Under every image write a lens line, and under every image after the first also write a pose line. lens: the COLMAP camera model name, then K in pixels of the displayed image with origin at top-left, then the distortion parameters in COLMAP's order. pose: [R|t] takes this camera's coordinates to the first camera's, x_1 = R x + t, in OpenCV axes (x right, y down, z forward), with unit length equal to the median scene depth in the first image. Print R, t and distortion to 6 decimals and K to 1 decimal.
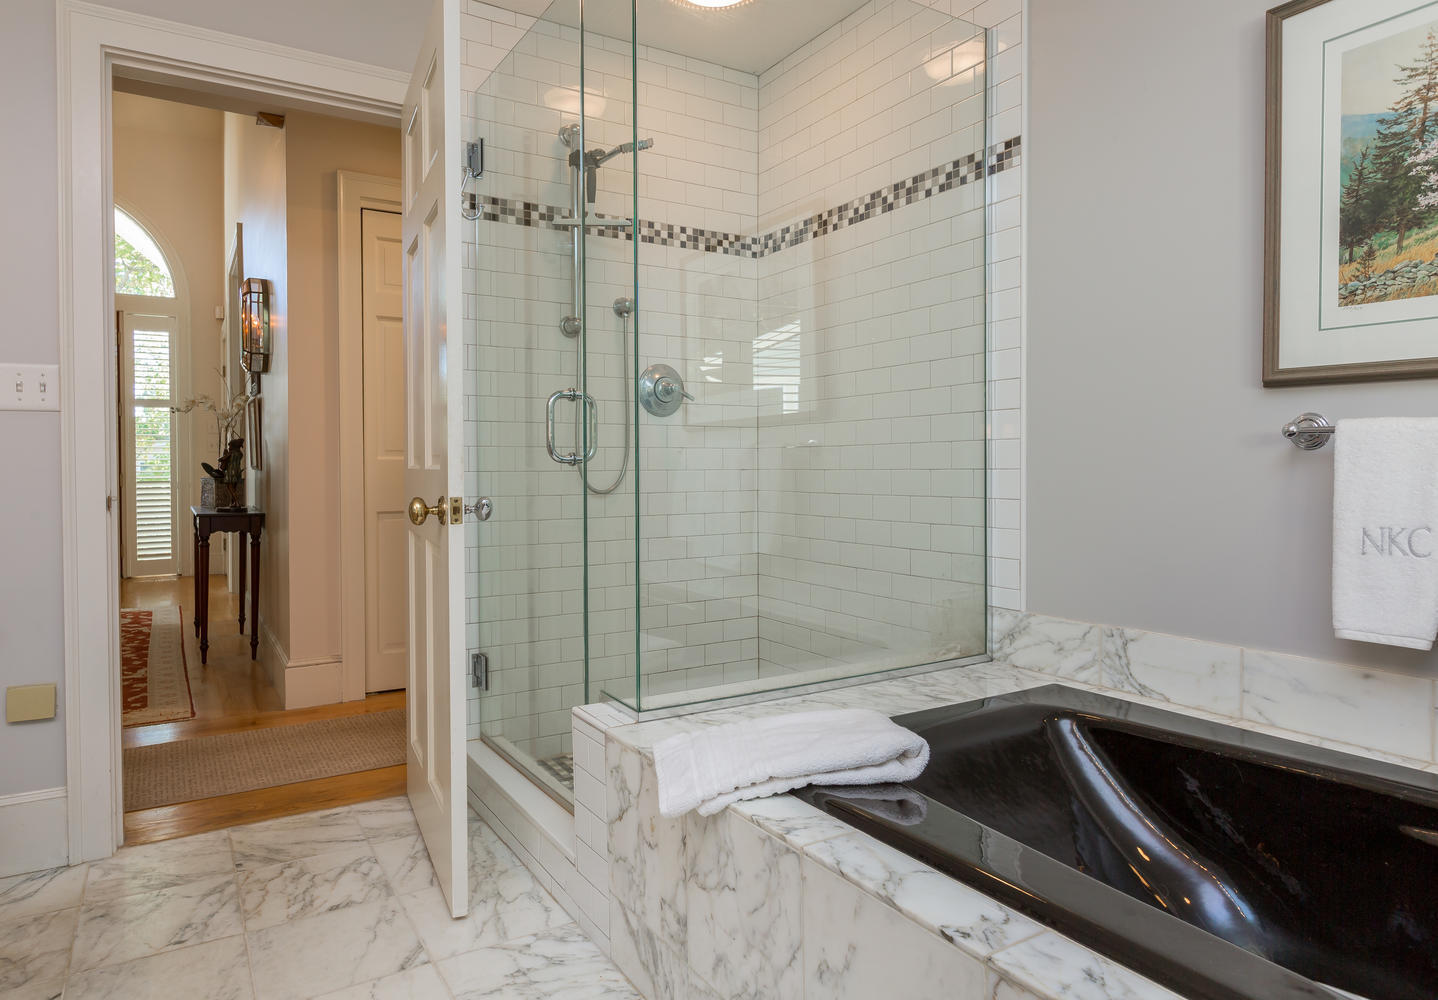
lens RADIAL K [[900.2, 0, 717.0], [0, 900.2, 481.3], [0, 0, 1]] dist [-0.027963, -0.000092]
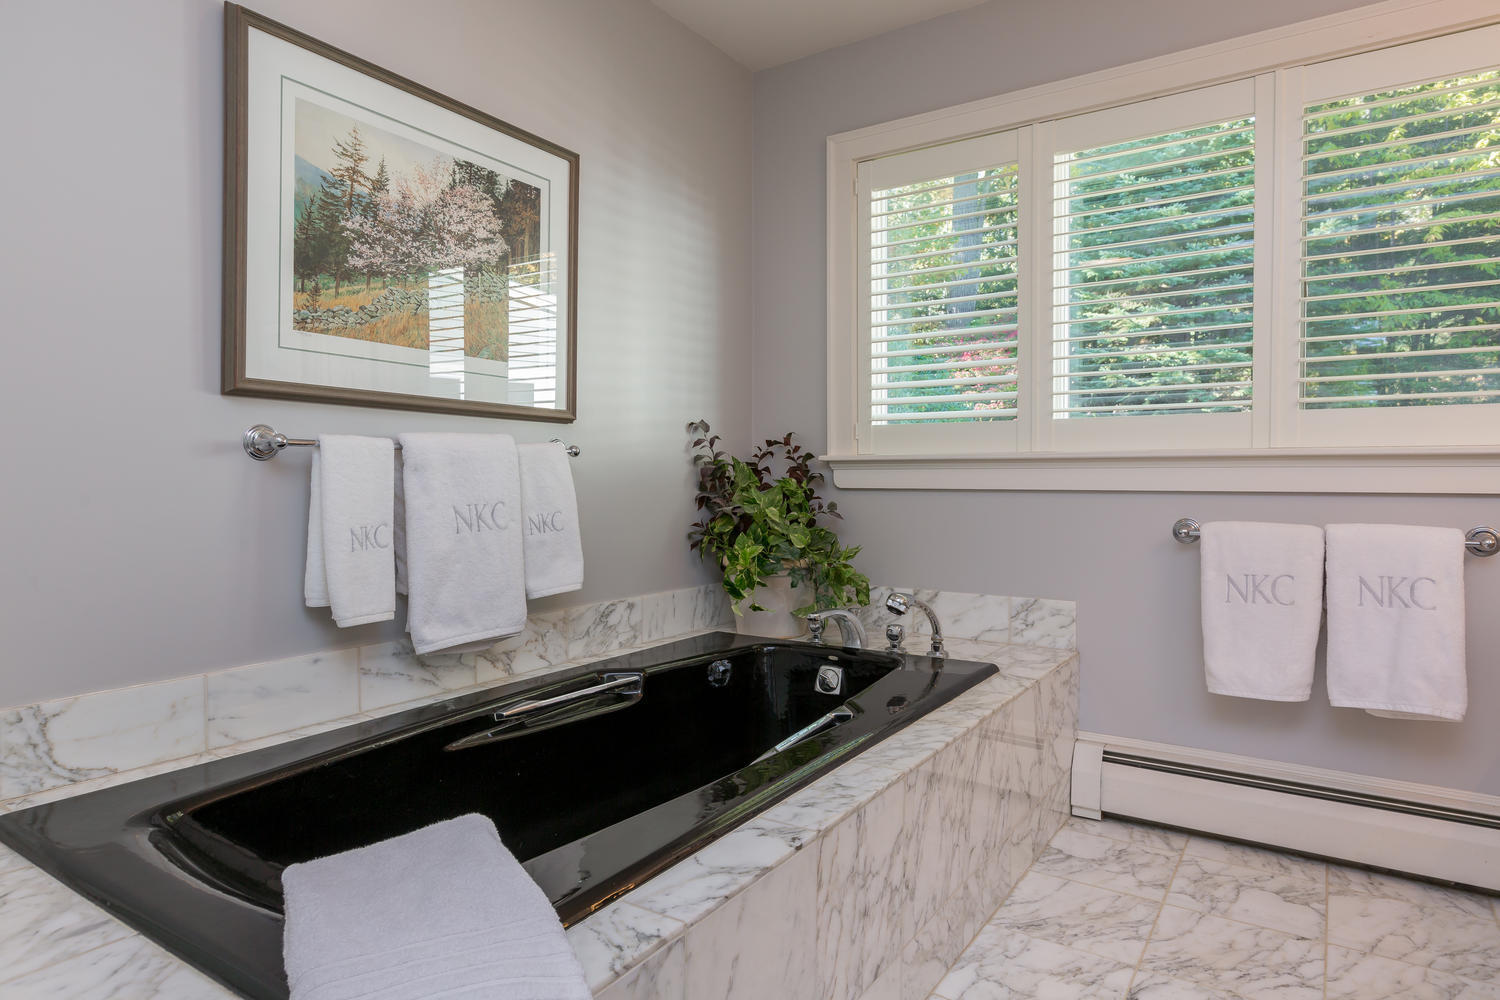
lens RADIAL K [[850.9, 0, 751.2], [0, 850.9, 484.5], [0, 0, 1]] dist [0.002675, -0.000976]
pose [[-0.411575, -0.004711, 0.911364, -0.491374], [0.017757, 0.999755, 0.013187, -0.010872], [-0.911203, 0.021611, -0.411391, 0.942327]]
